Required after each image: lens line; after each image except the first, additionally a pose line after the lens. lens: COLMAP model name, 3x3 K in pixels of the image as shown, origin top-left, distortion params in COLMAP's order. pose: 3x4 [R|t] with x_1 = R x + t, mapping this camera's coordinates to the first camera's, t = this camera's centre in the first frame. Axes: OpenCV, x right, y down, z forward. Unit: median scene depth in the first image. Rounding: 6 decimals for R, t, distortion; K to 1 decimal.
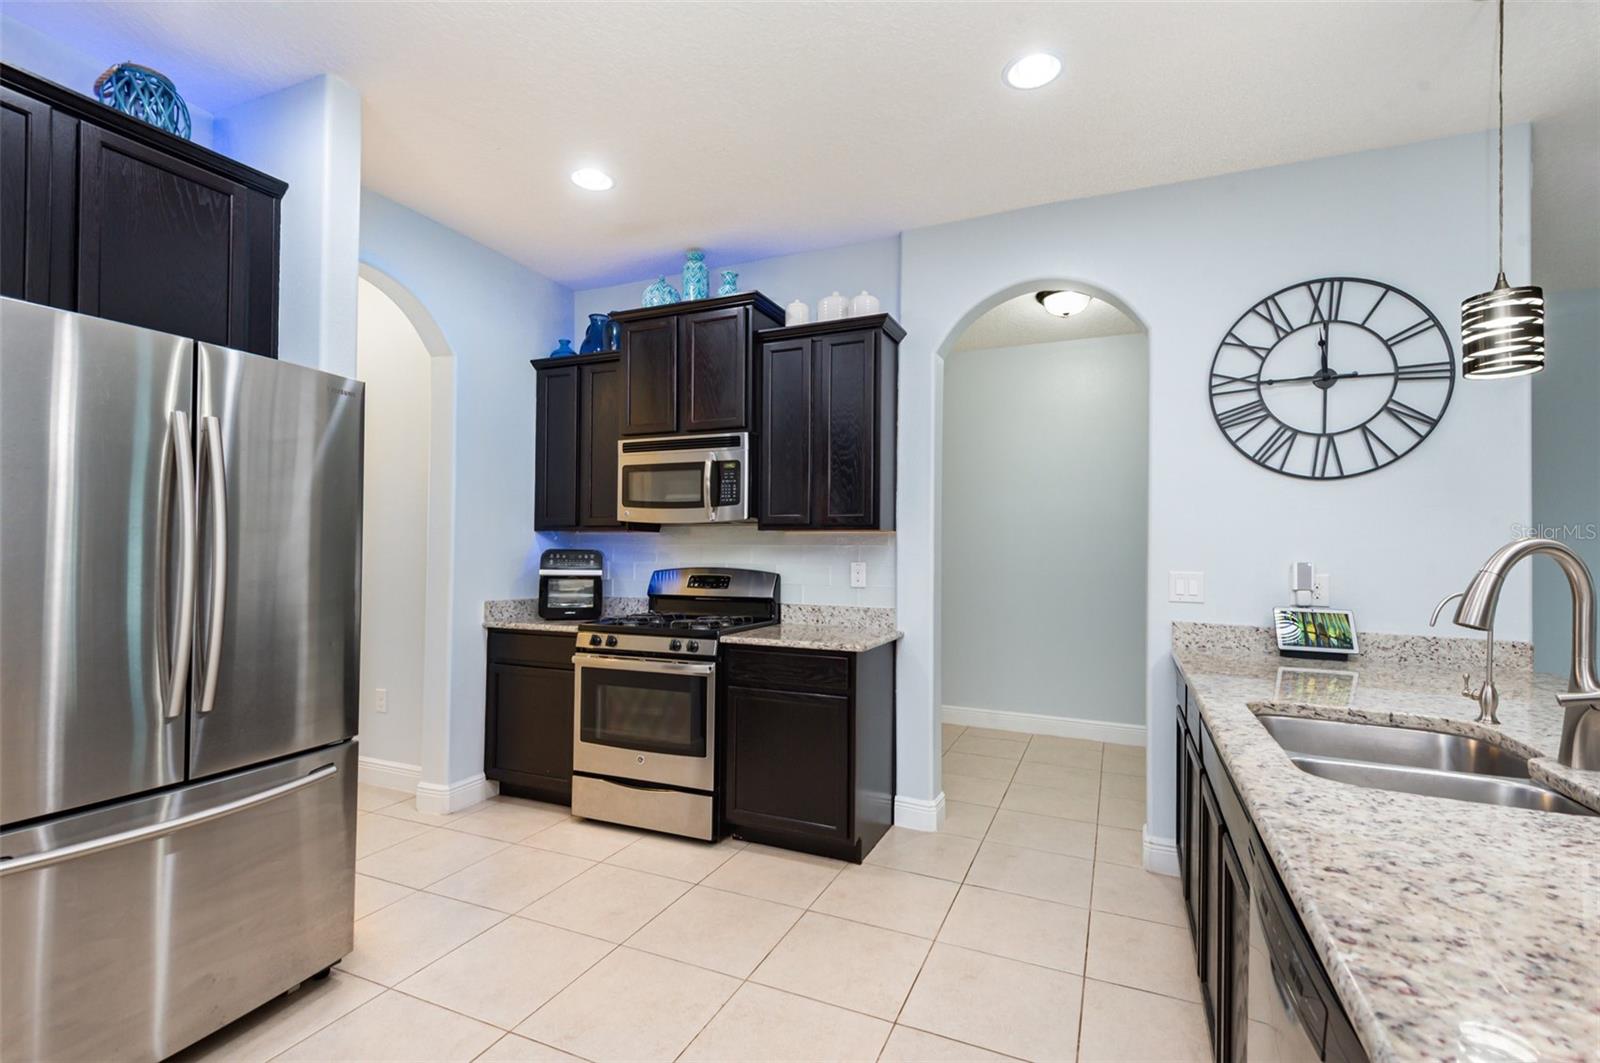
lens RADIAL K [[726.5, 0, 810.9], [0, 726.5, 537.2], [0, 0, 1]] dist [0.031996, -0.018057]
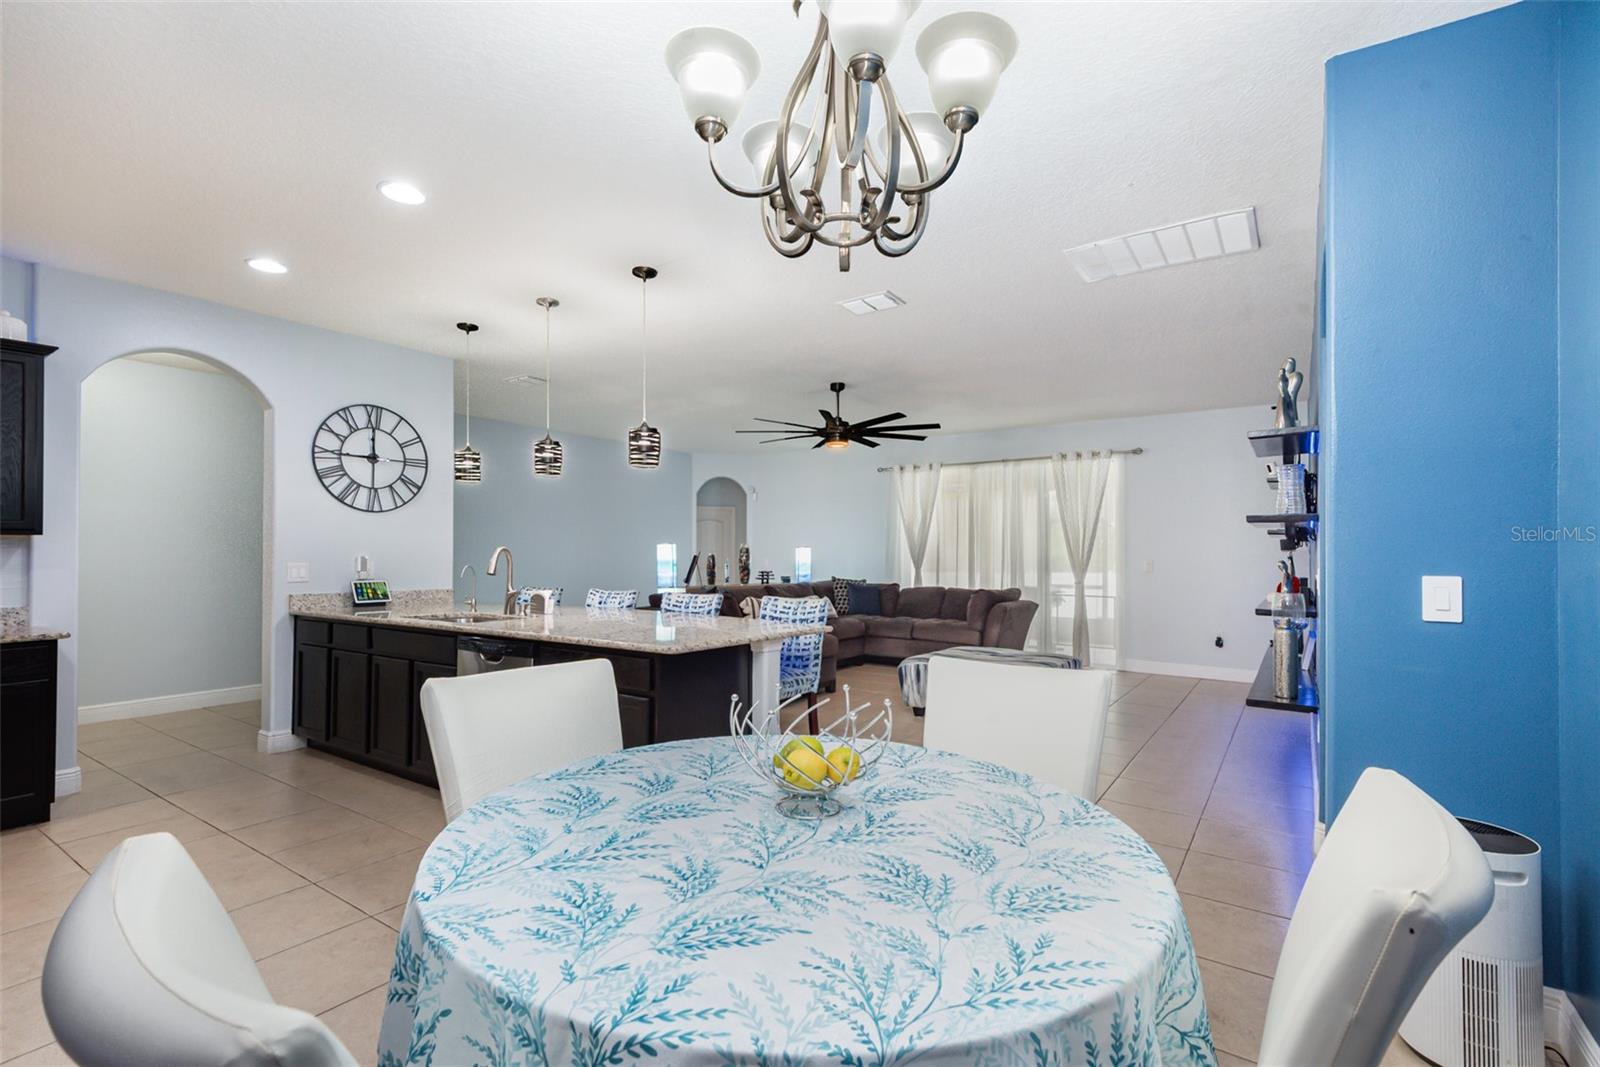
lens RADIAL K [[726.5, 0, 810.9], [0, 726.5, 539.2], [0, 0, 1]] dist [0.031996, -0.018057]
pose [[0.184994, 0.002447, 0.982737, -0.913459], [-0.015235, 0.999884, 0.000378, -0.025866], [-0.982622, -0.015042, 0.185009, -0.440113]]
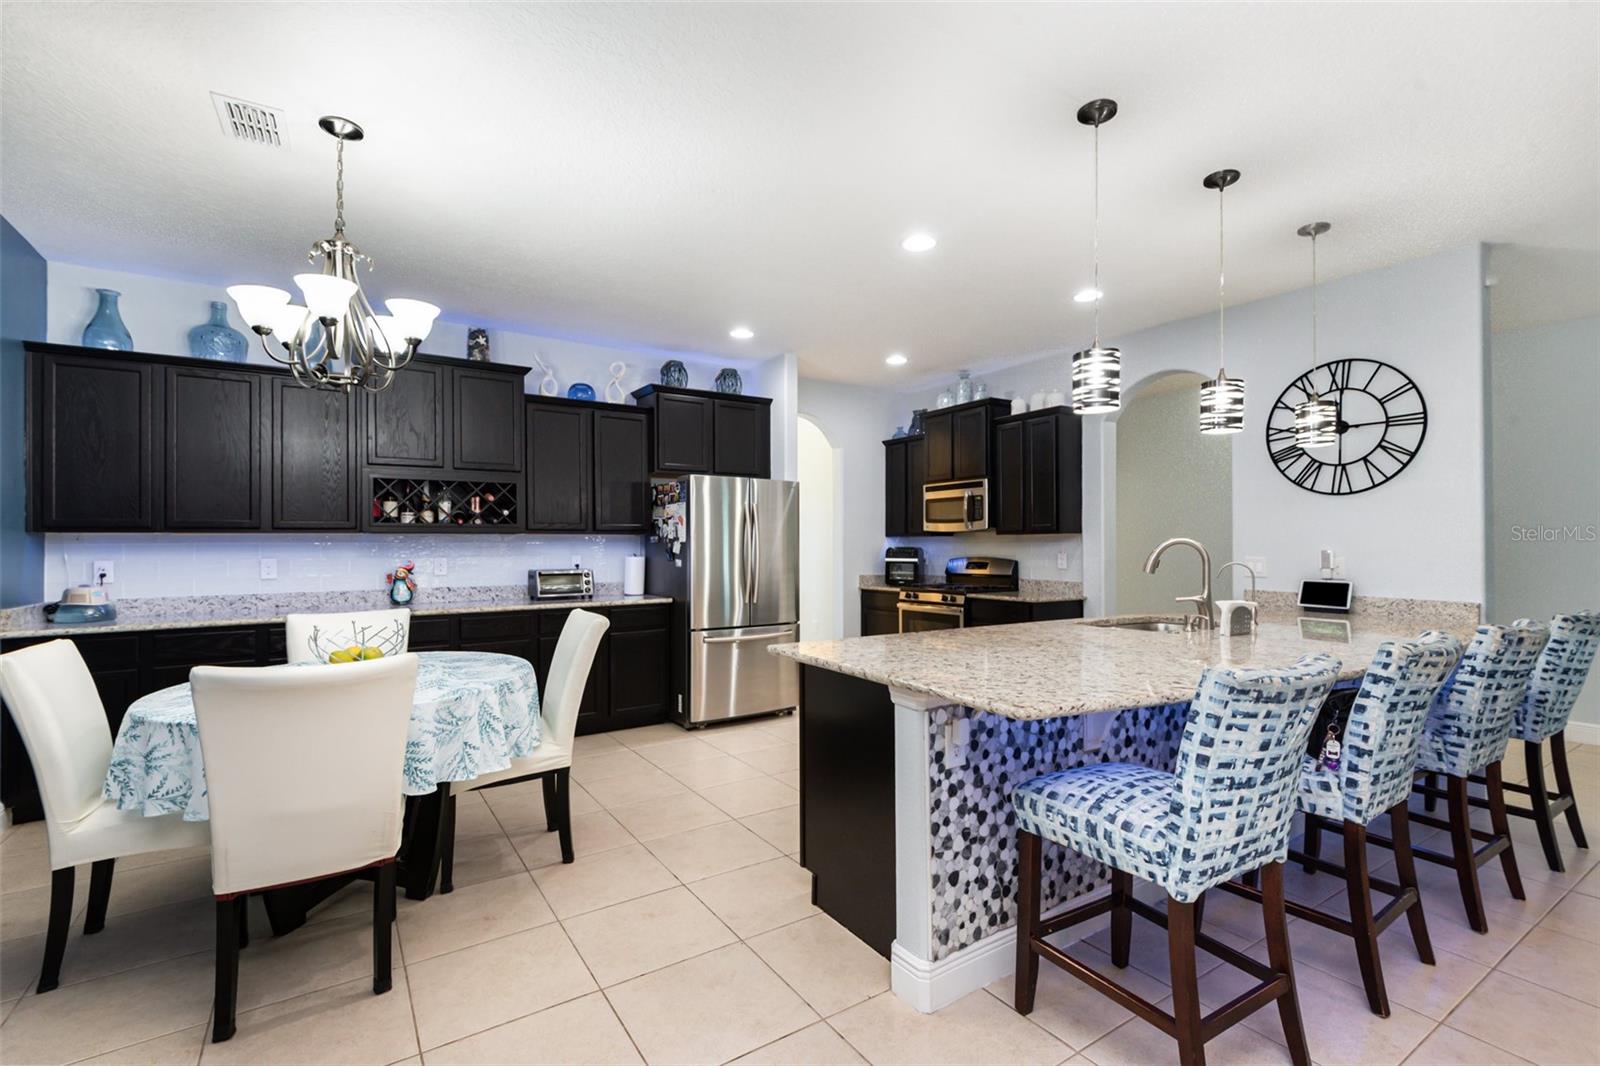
lens RADIAL K [[726.5, 0, 810.9], [0, 726.5, 538.7], [0, 0, 1]] dist [0.031996, -0.018057]
pose [[0.846923, -0.017212, -0.531437, 0.561655], [0.018556, 0.999824, -0.002810, -0.004055], [0.531392, -0.007482, 0.847093, -0.821336]]
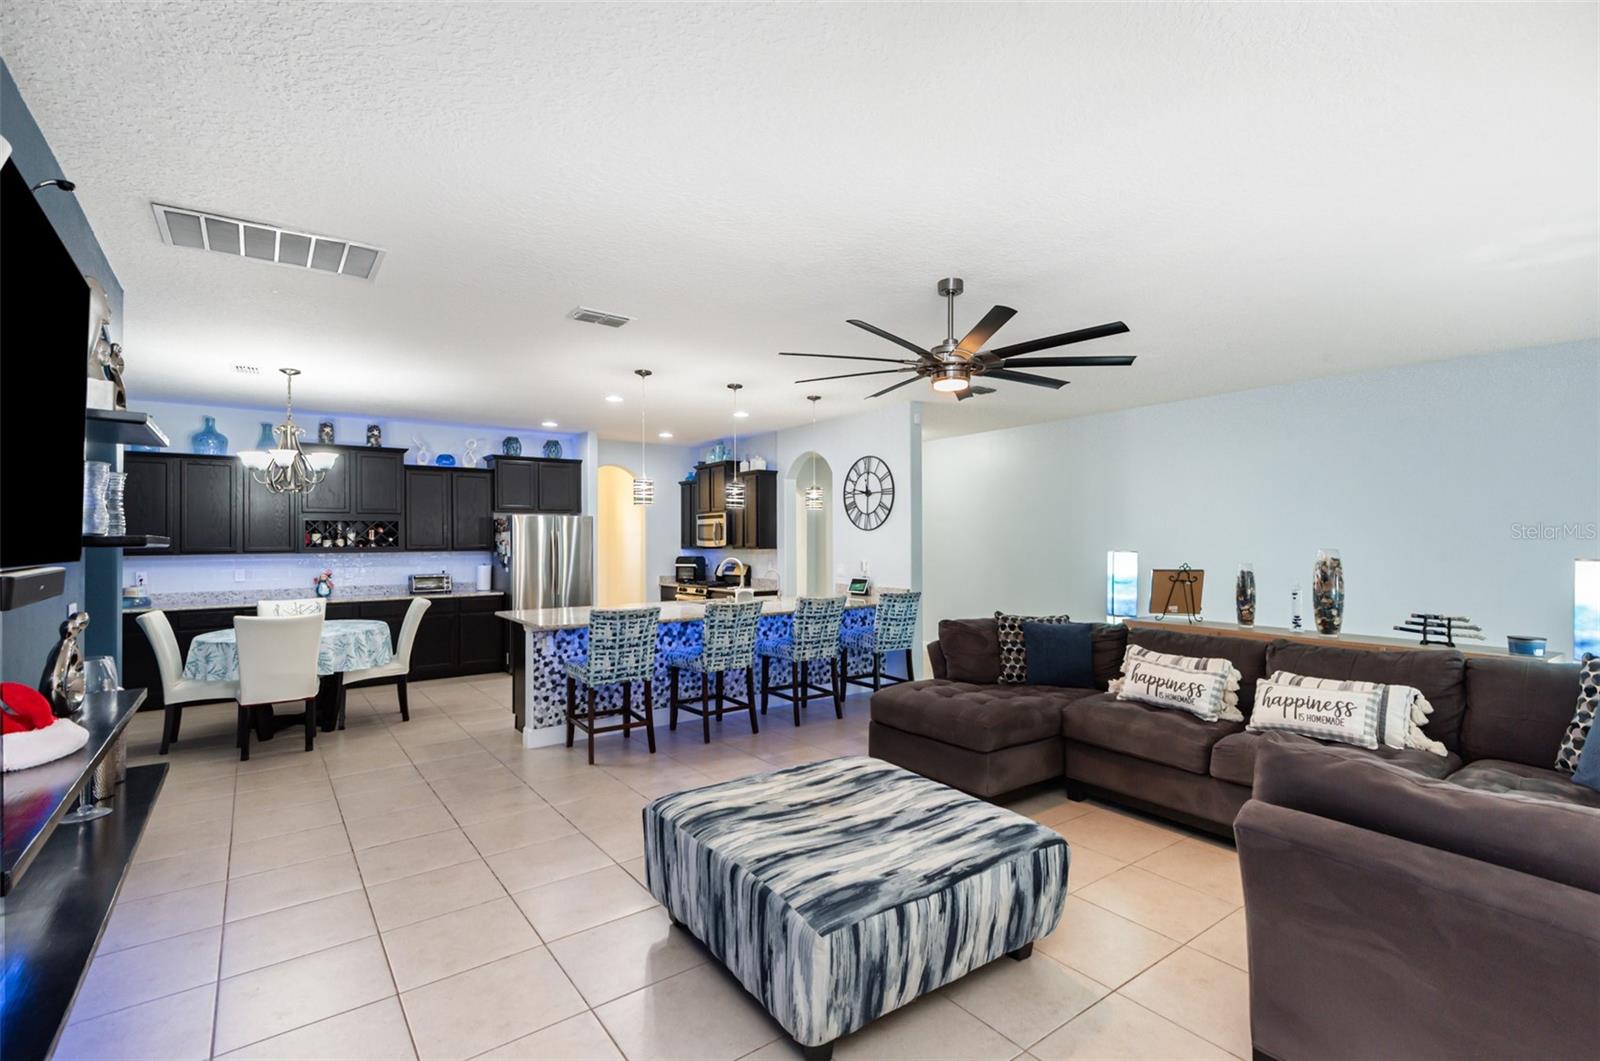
lens RADIAL K [[758.6, 0, 850.3], [0, 758.6, 529.5], [0, 0, 1]] dist [-0.001290, -0.000669]
pose [[0.887736, -0.022494, -0.459802, 1.876281], [0.022005, 0.999737, -0.006423, -0.062628], [0.459826, -0.004416, 0.887998, -1.482061]]
